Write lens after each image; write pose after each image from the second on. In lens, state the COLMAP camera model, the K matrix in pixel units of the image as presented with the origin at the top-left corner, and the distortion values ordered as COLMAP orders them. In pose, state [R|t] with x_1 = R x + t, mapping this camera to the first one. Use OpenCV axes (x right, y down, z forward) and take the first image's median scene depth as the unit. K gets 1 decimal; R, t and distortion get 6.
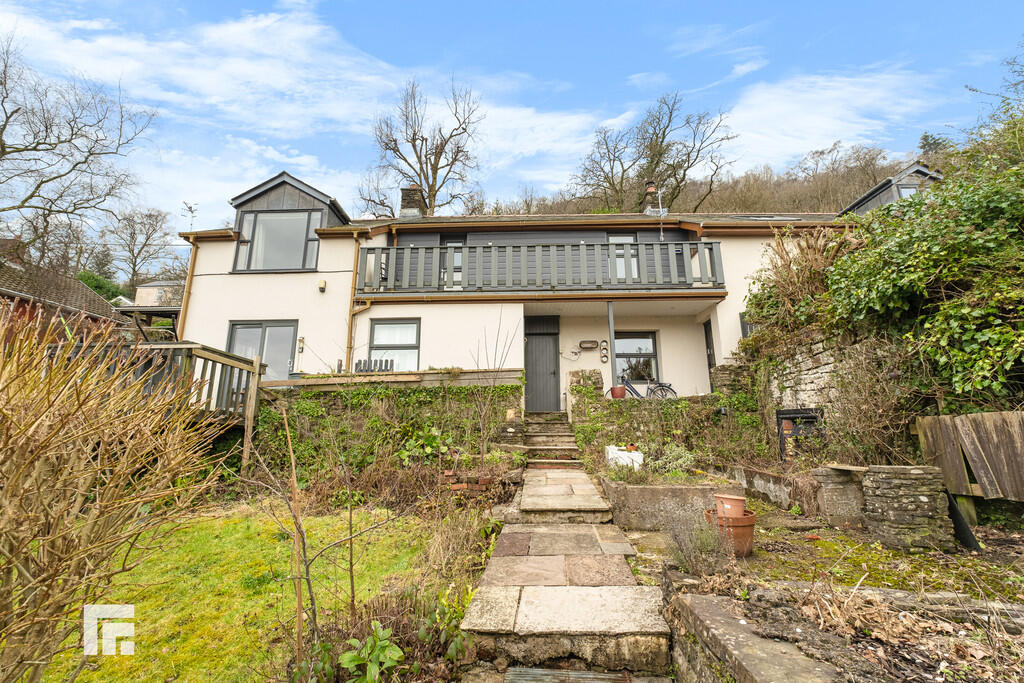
lens RADIAL K [[440.9, 0, 512.0], [0, 440.9, 341.5], [0, 0, 1]] dist [-0.000734, 0.000265]
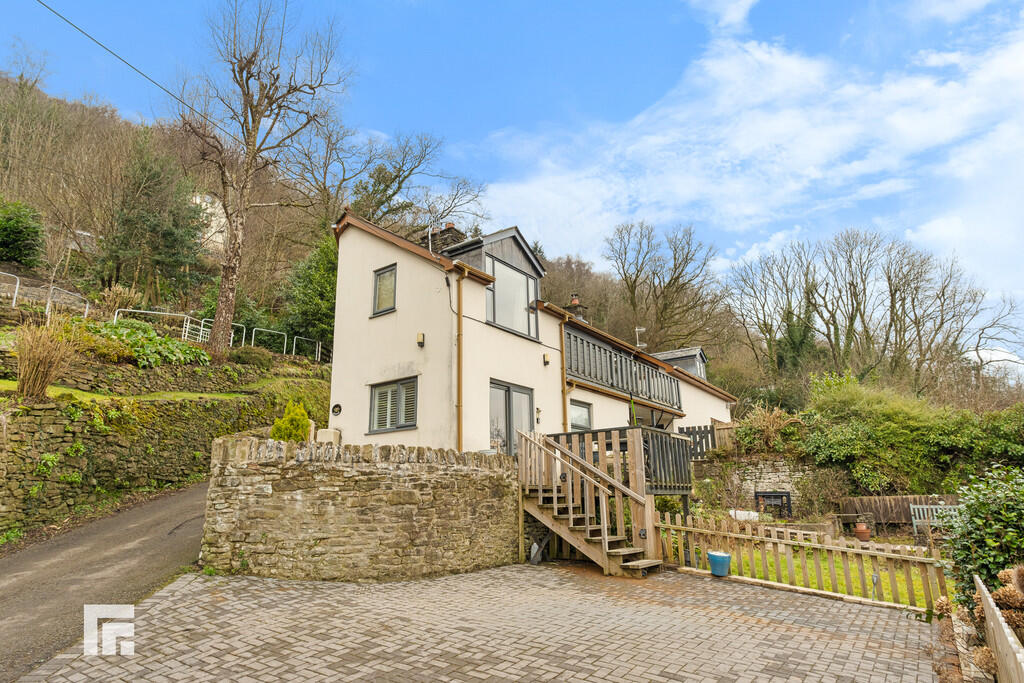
lens RADIAL K [[605.0, 0, 512.0], [0, 605.0, 341.5], [0, 0, 1]] dist [0.000688, -0.003576]
pose [[0.539669, 0.211419, 0.814898, -1.657893], [-0.176724, 0.974836, -0.135877, 0.041797], [-0.823119, -0.070683, 0.563452, 0.264349]]
